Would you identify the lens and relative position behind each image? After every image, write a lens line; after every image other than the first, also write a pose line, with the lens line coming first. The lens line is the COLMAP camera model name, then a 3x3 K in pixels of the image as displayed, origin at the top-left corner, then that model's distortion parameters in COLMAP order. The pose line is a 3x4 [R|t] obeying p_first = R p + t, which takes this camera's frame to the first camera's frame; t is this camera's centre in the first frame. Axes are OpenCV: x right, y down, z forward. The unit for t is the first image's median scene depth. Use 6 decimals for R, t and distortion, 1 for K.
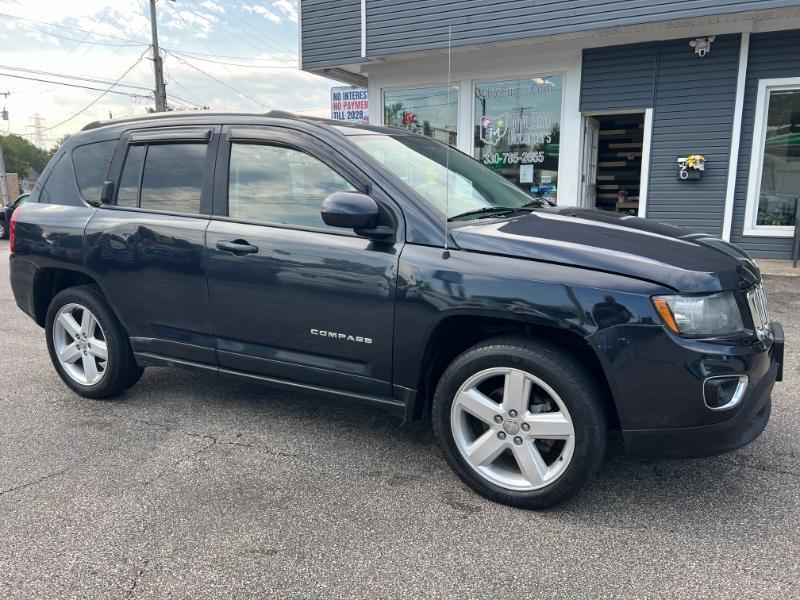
lens RADIAL K [[602.9, 0, 403.0], [0, 602.9, 300.6], [0, 0, 1]] dist [0.049731, -0.058095]
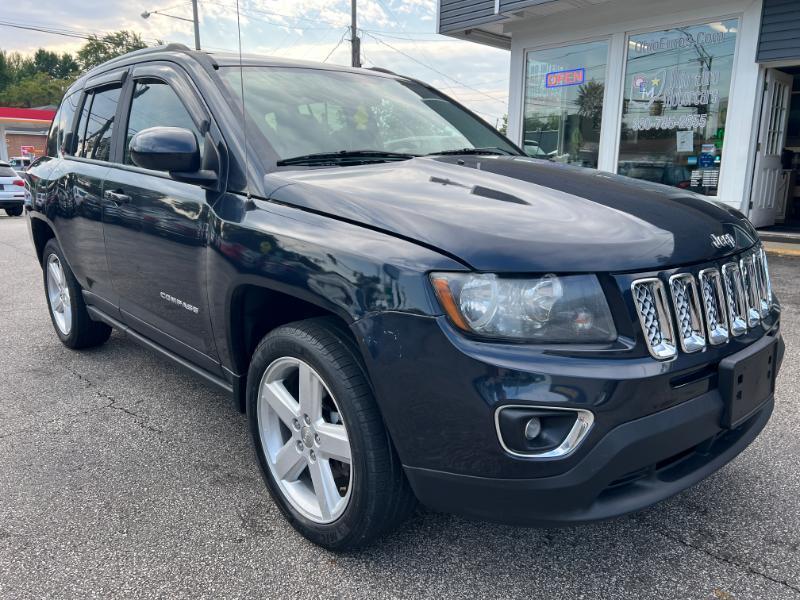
lens RADIAL K [[602.9, 0, 401.0], [0, 602.9, 305.7], [0, 0, 1]] dist [0.049731, -0.058095]
pose [[0.943747, 0.083099, -0.320056, 0.377891], [-0.070610, 0.996227, 0.050453, -0.000612], [0.323041, -0.025016, 0.946054, 0.237466]]
